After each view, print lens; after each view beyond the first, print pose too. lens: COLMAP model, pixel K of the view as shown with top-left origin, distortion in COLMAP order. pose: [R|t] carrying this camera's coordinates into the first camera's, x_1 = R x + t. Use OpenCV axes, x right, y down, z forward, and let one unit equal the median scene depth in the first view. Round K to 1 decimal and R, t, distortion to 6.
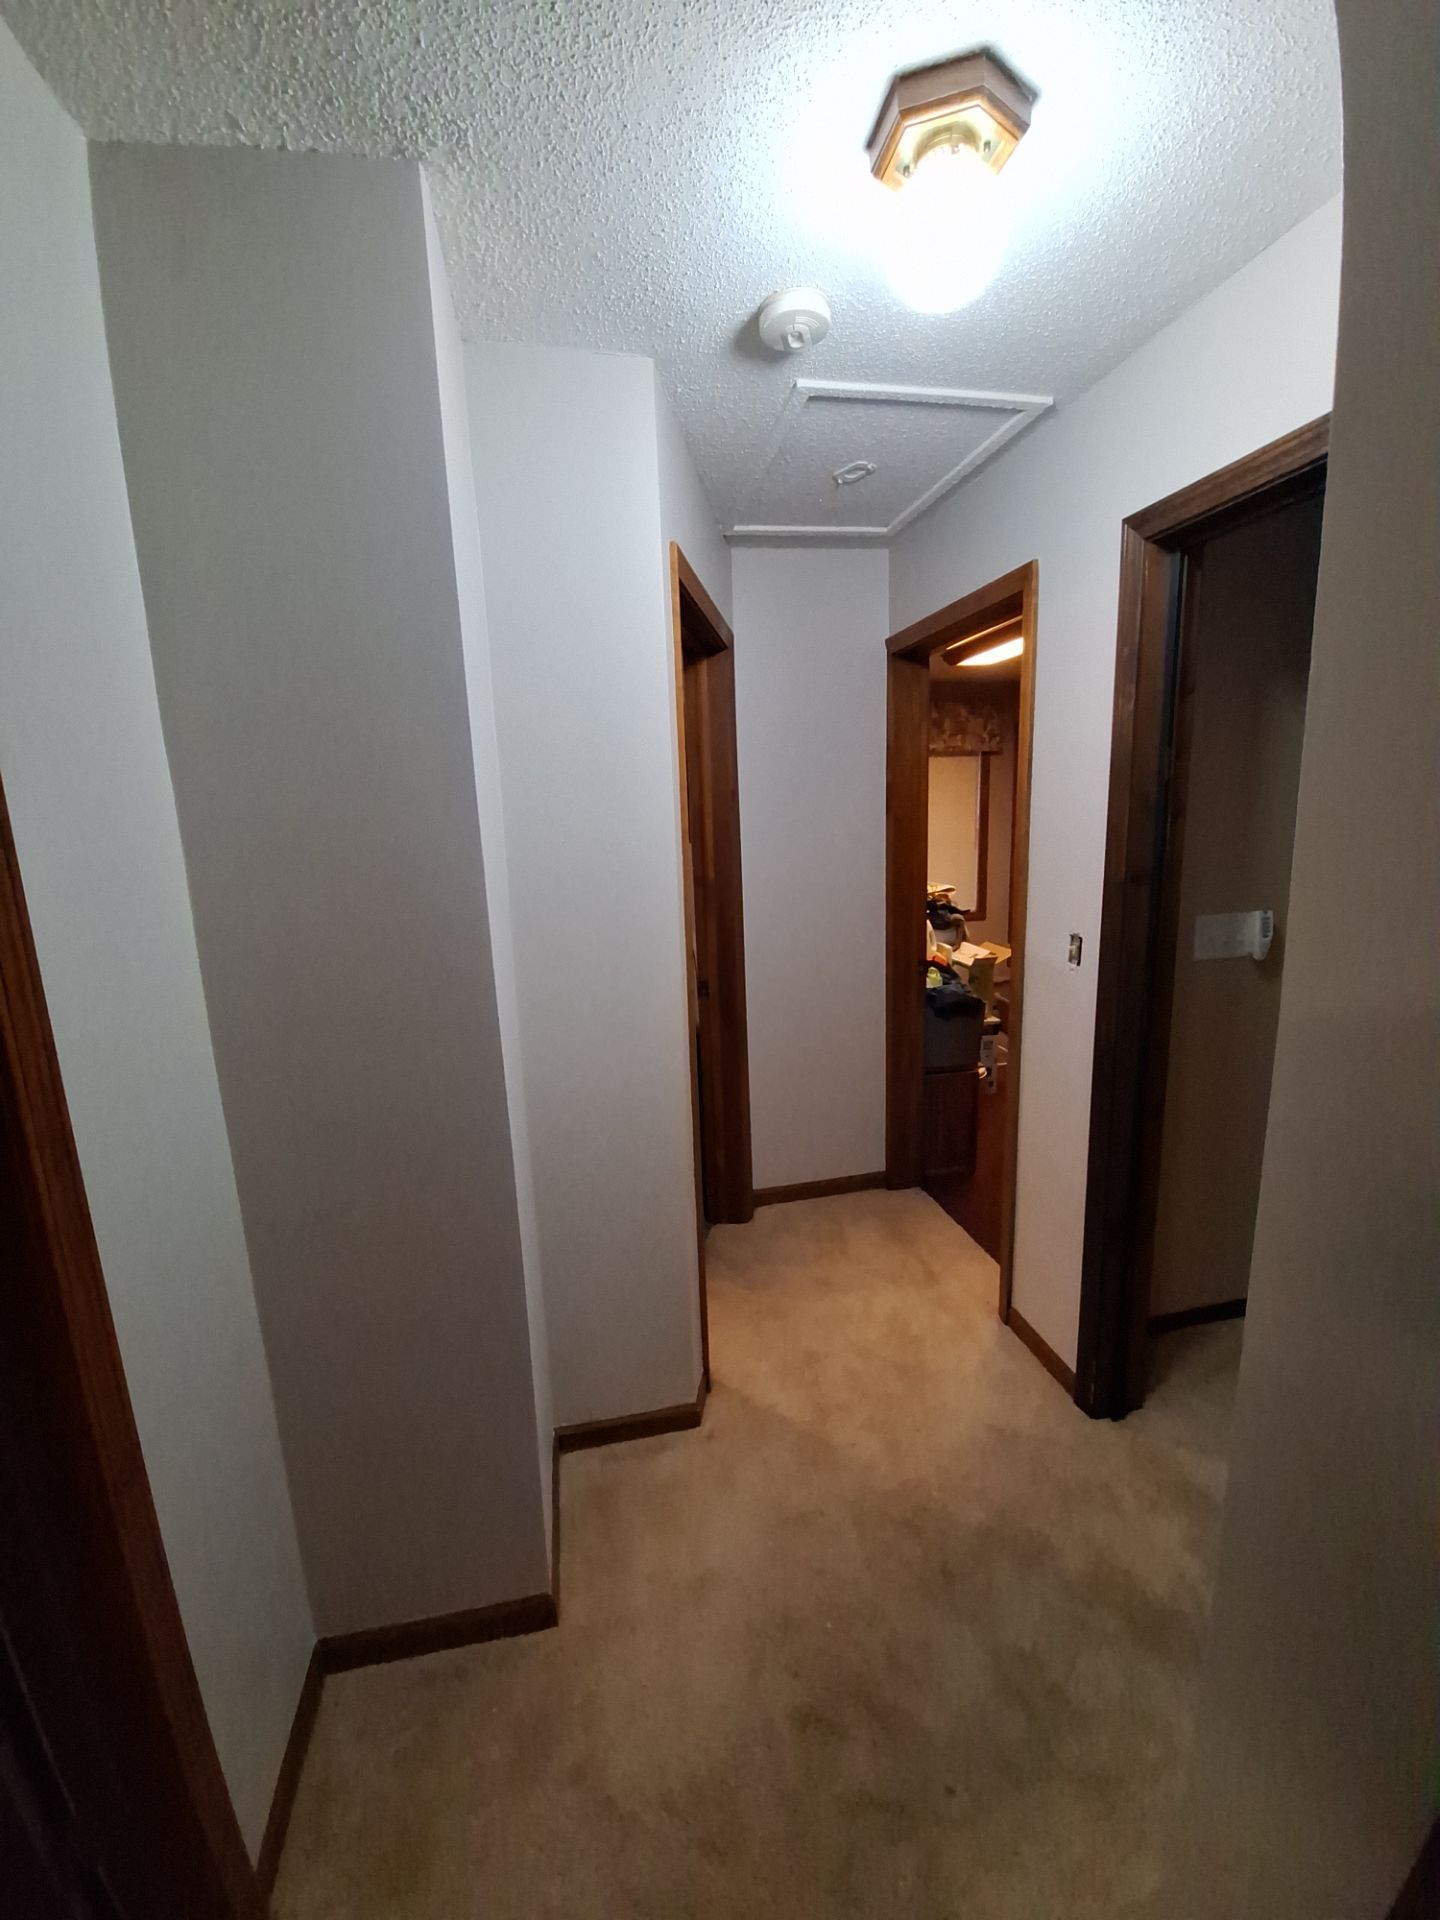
lens RADIAL K [[754.6, 0, 714.1], [0, 754.6, 955.1], [0, 0, 1]] dist [0.003663, -0.011716]
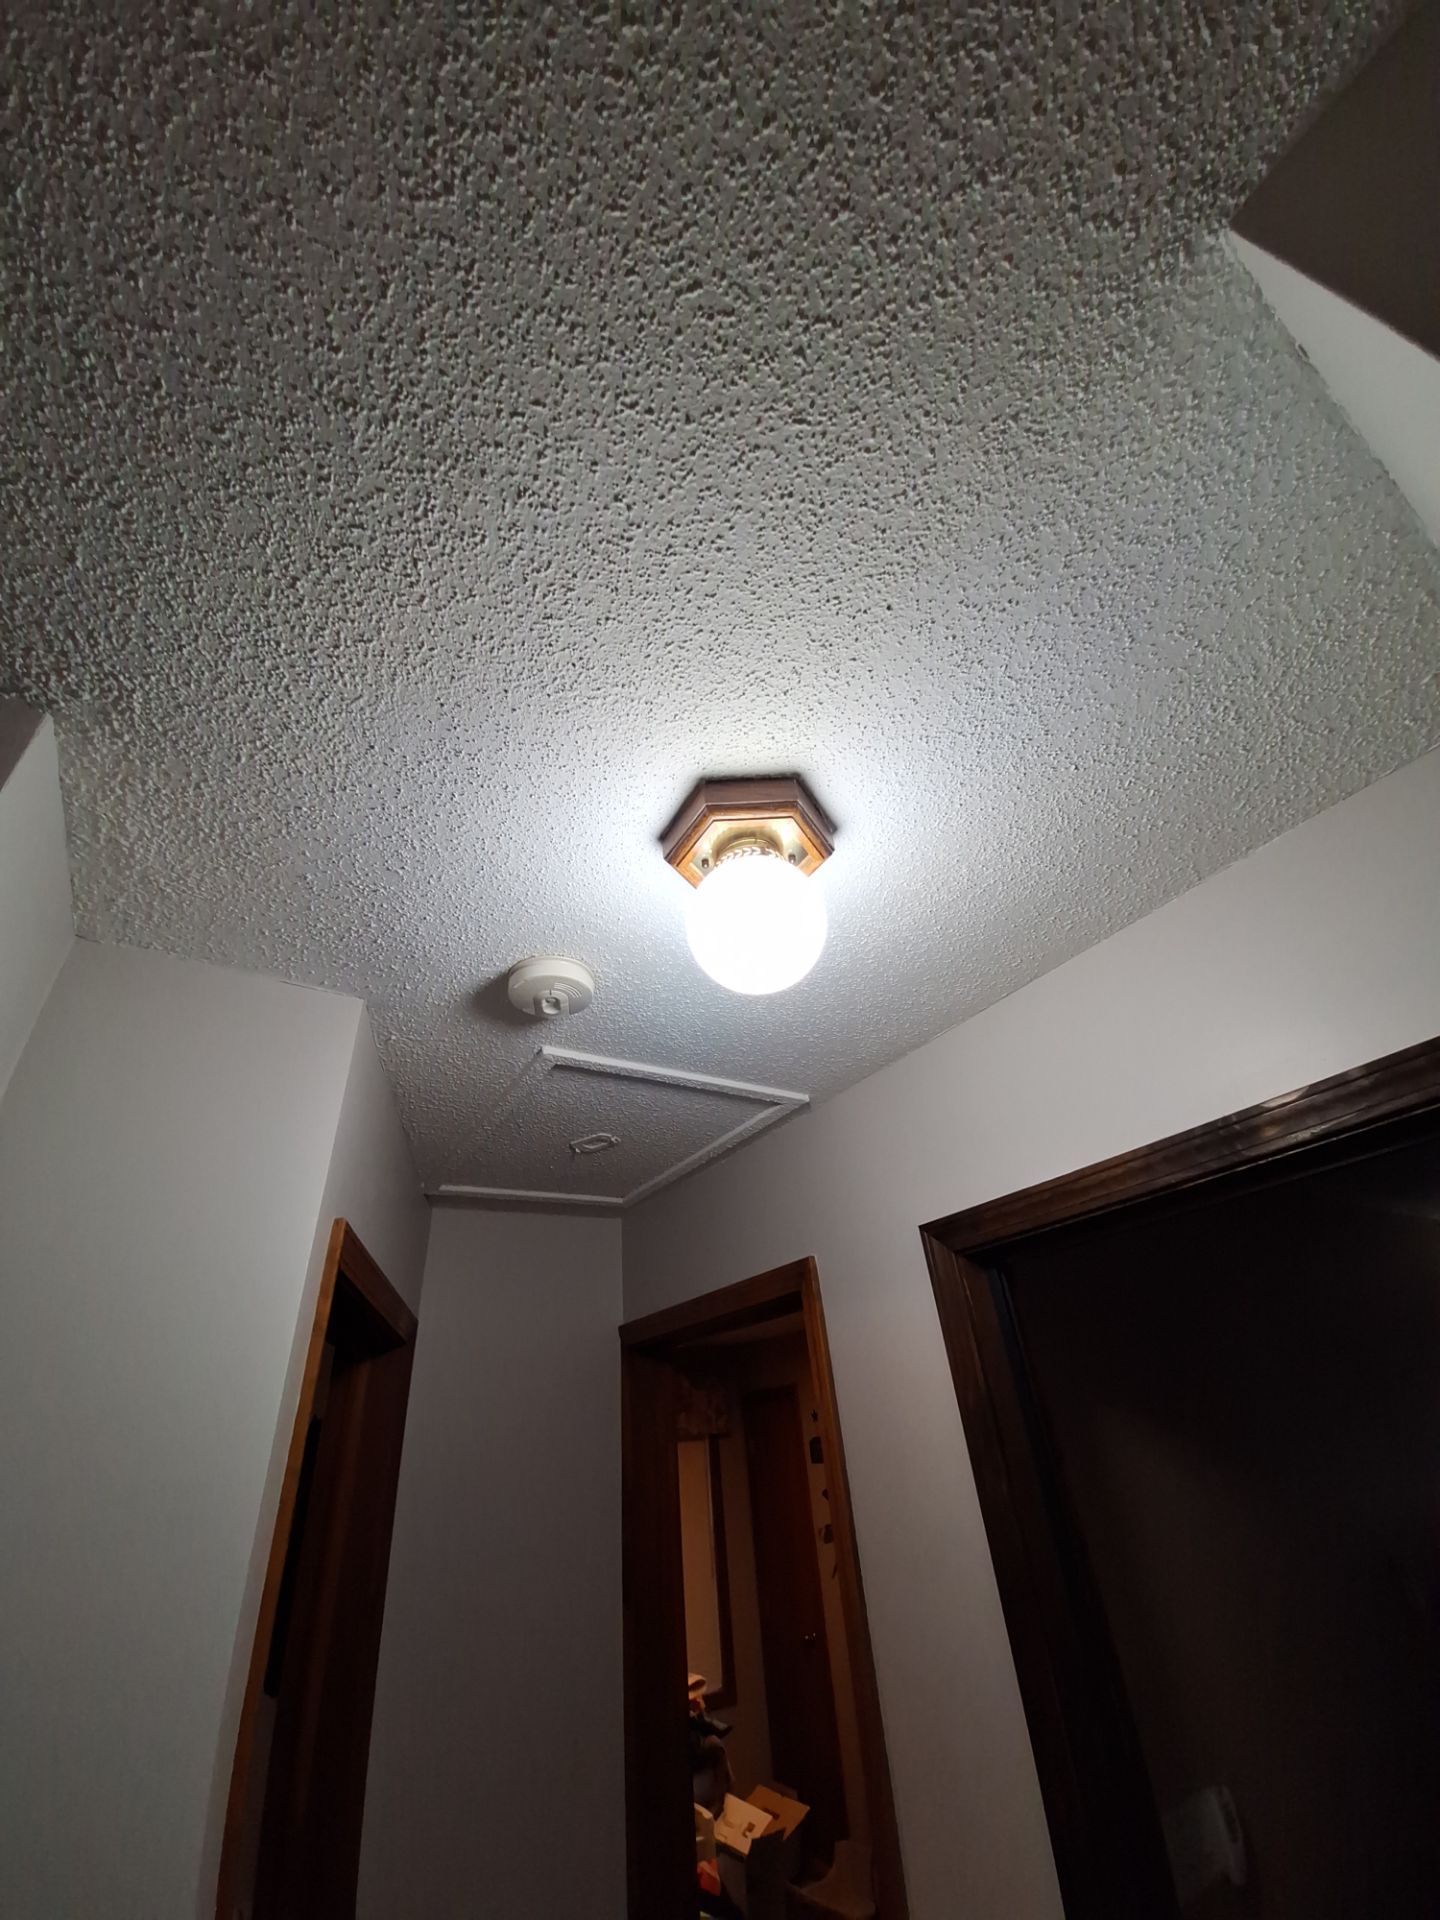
lens RADIAL K [[754.6, 0, 714.1], [0, 754.6, 955.1], [0, 0, 1]] dist [0.003663, -0.011716]
pose [[0.932490, 0.169823, 0.318782, 0.000813], [0.108351, 0.710409, -0.695398, -0.256638], [-0.344560, 0.682993, 0.644049, 0.360480]]
